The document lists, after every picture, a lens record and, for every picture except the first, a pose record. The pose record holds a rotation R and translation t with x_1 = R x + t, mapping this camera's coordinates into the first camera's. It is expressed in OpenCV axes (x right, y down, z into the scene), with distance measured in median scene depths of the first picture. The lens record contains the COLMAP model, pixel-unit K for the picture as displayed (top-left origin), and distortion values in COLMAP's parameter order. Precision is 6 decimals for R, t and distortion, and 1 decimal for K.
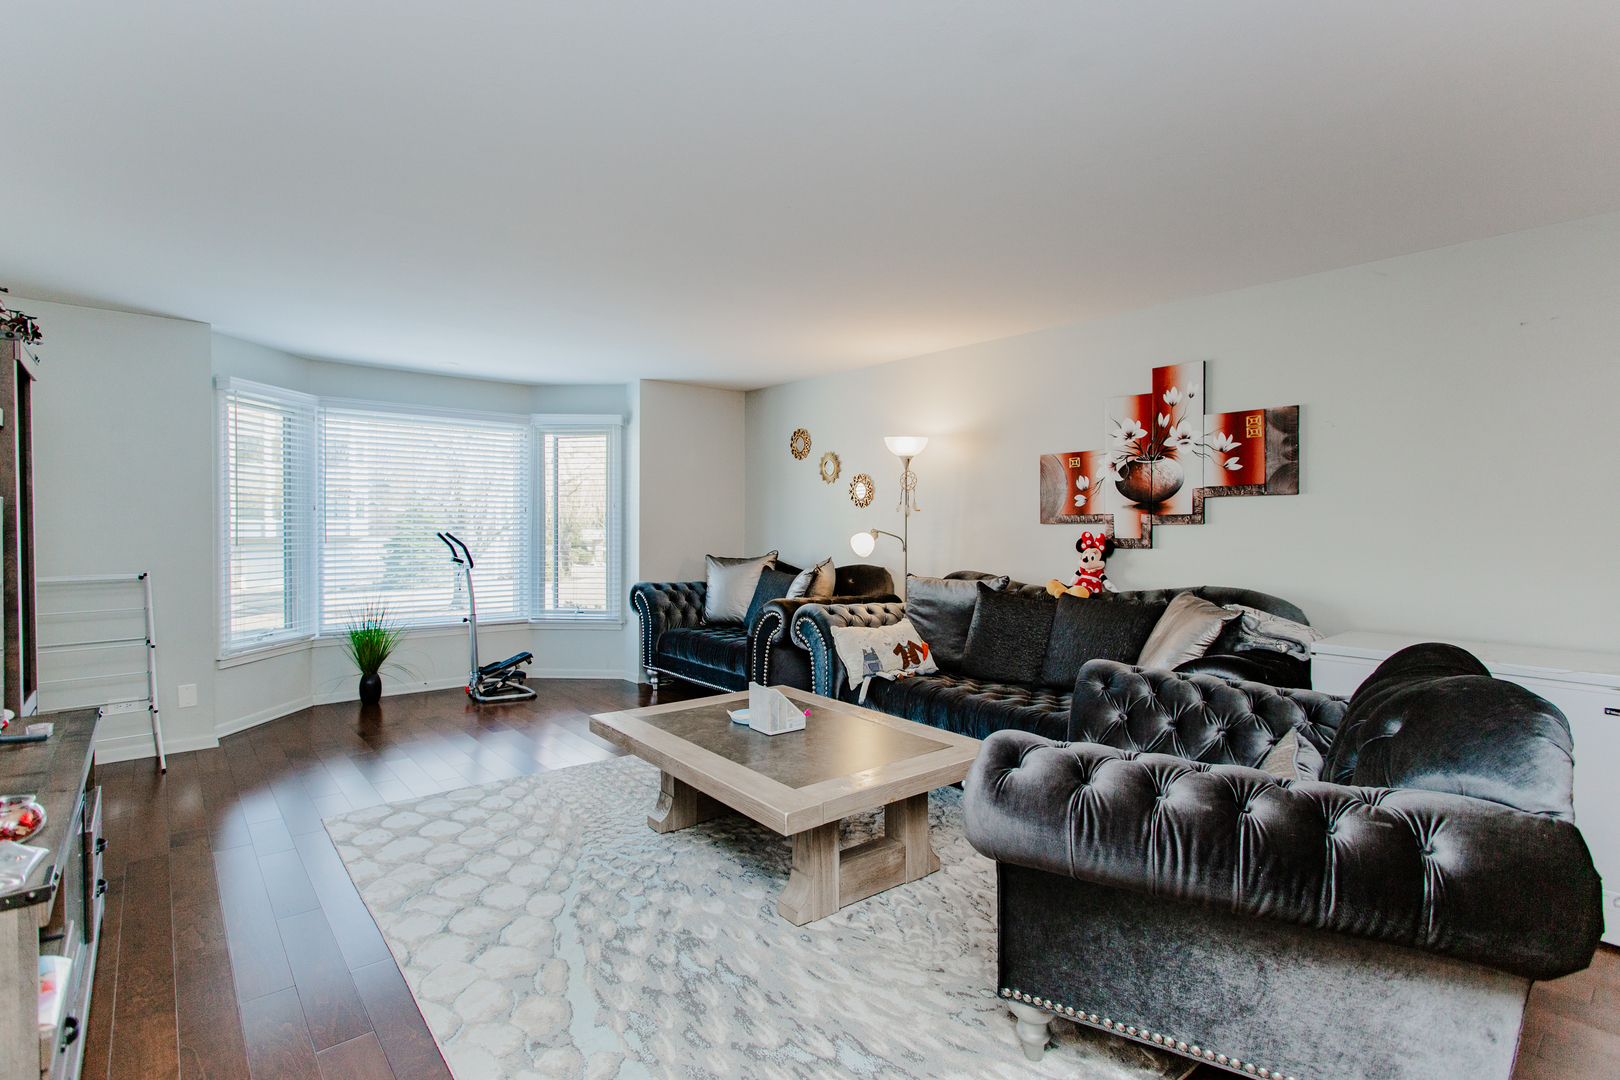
lens RADIAL K [[774.1, 0, 807.6], [0, 774.1, 533.8], [0, 0, 1]] dist [0.001142, 0.000414]
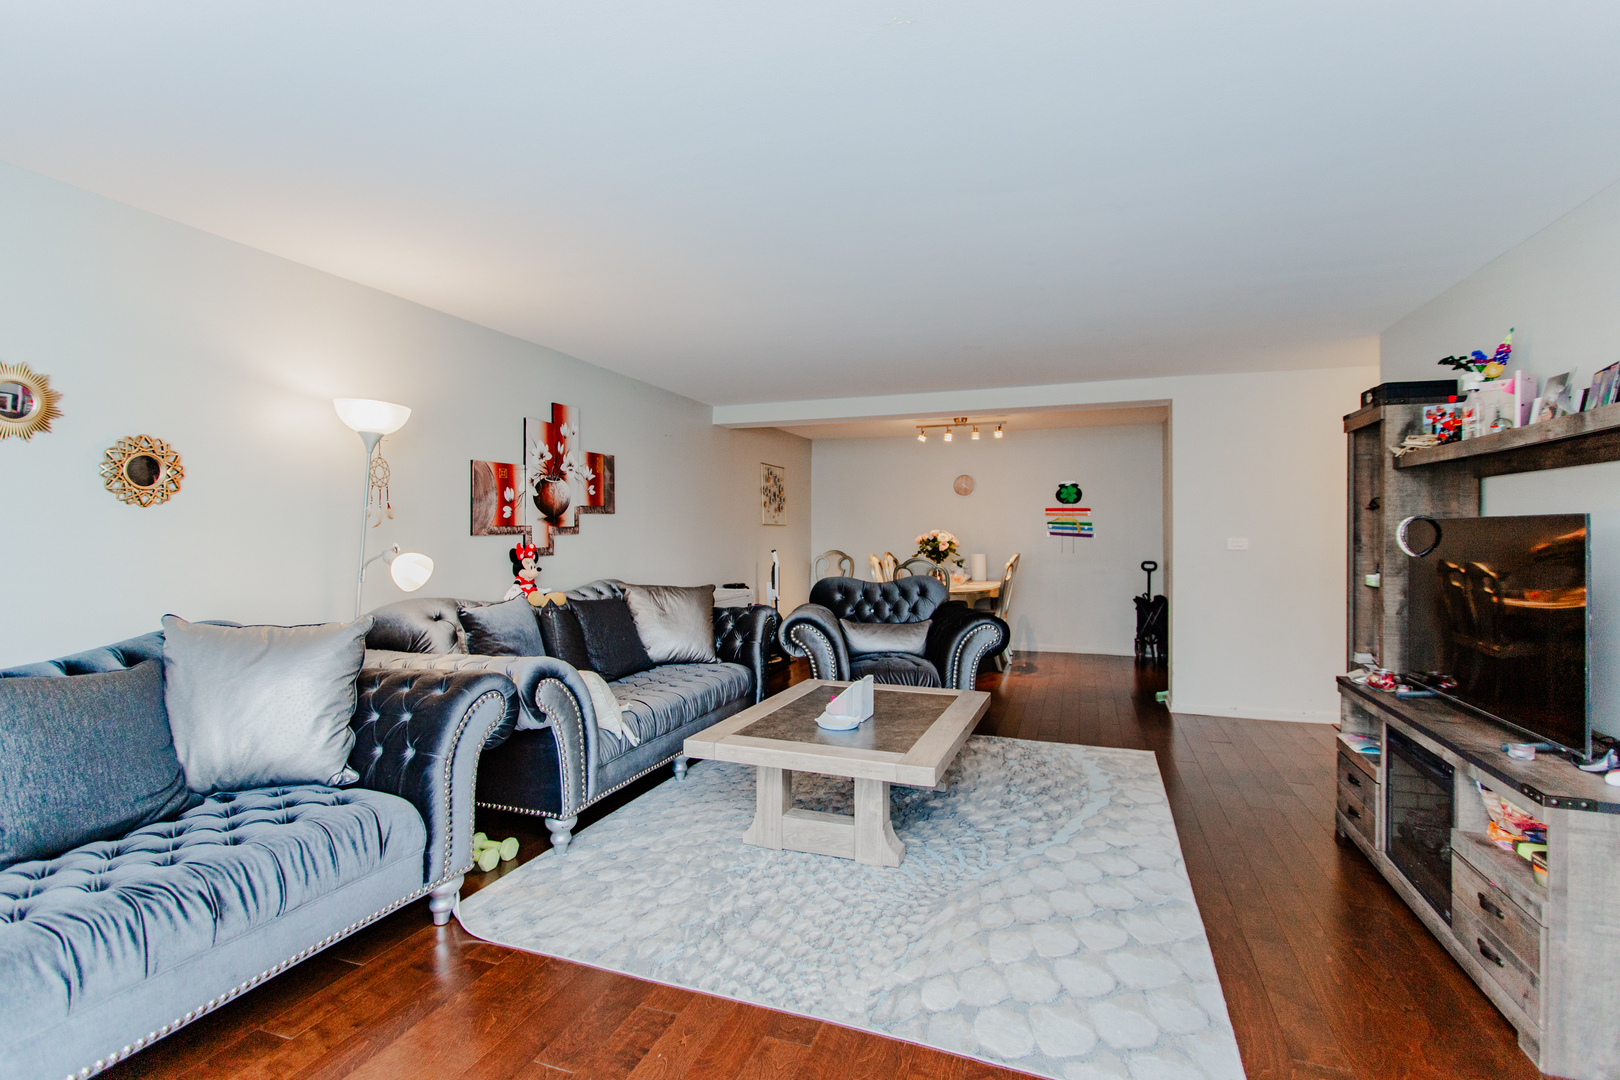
lens RADIAL K [[774.1, 0, 804.6], [0, 774.1, 537.2], [0, 0, 1]] dist [0.001142, 0.000414]
pose [[-0.500276, -0.011126, 0.865794, -0.786976], [0.013009, 0.999708, 0.020364, -0.028114], [-0.865768, 0.021451, -0.499985, 1.293925]]
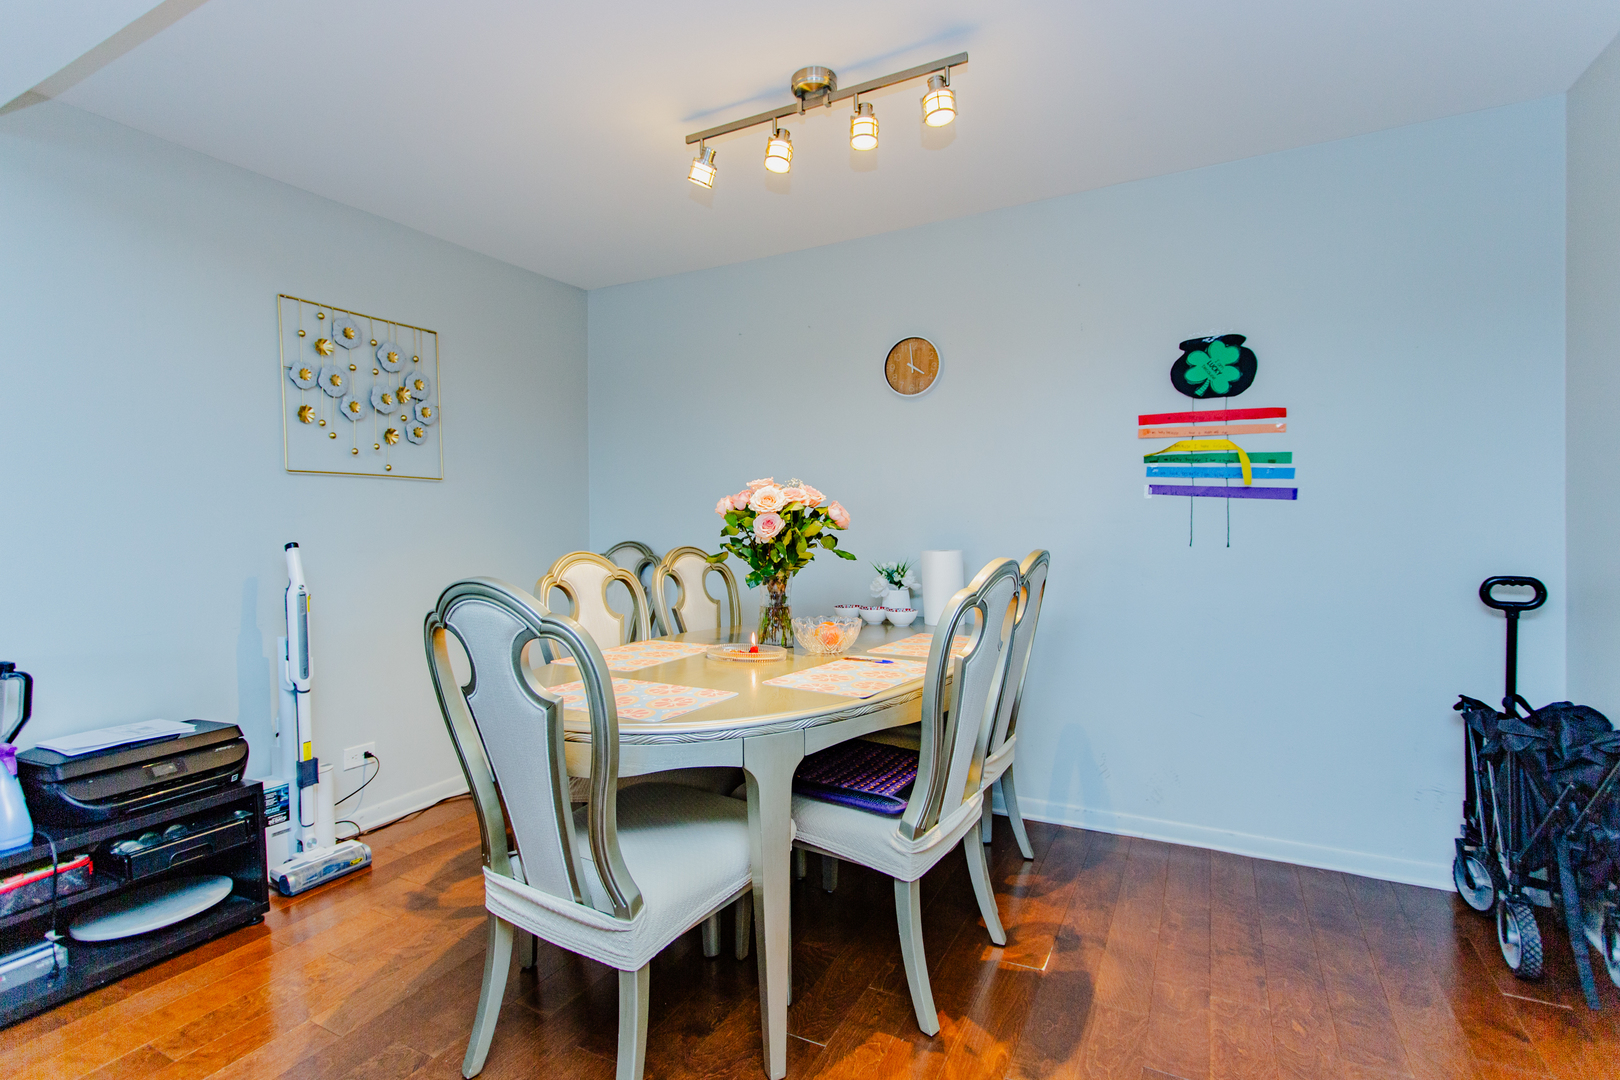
lens RADIAL K [[774.1, 0, 794.9], [0, 774.1, 531.1], [0, 0, 1]] dist [0.001142, 0.000414]
pose [[-0.368481, -0.019627, 0.929428, 0.185612], [0.022502, 0.999296, 0.030023, 0.023560], [-0.929363, 0.031977, -0.367780, 0.205469]]
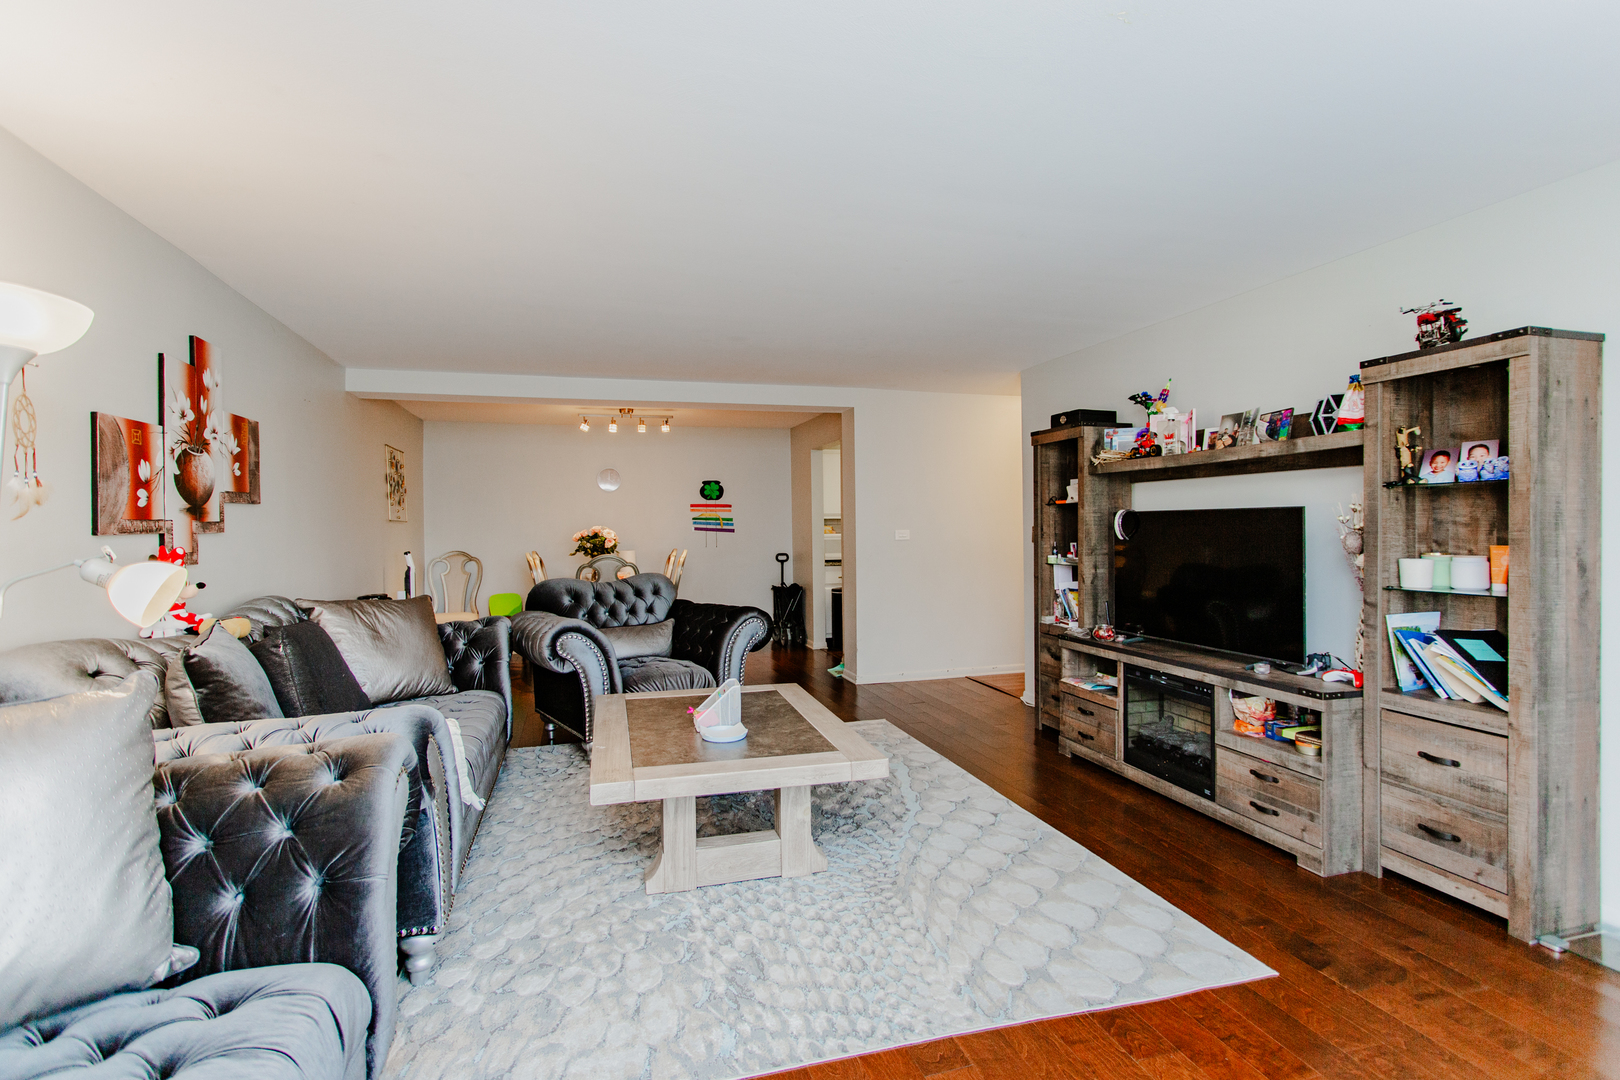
lens RADIAL K [[774.1, 0, 810.5], [0, 774.1, 537.4], [0, 0, 1]] dist [0.001142, 0.000414]
pose [[-0.914286, -0.001132, 0.405067, -0.457664], [0.012494, 0.999441, 0.030994, -0.025699], [-0.404876, 0.033399, -0.913761, 1.509079]]
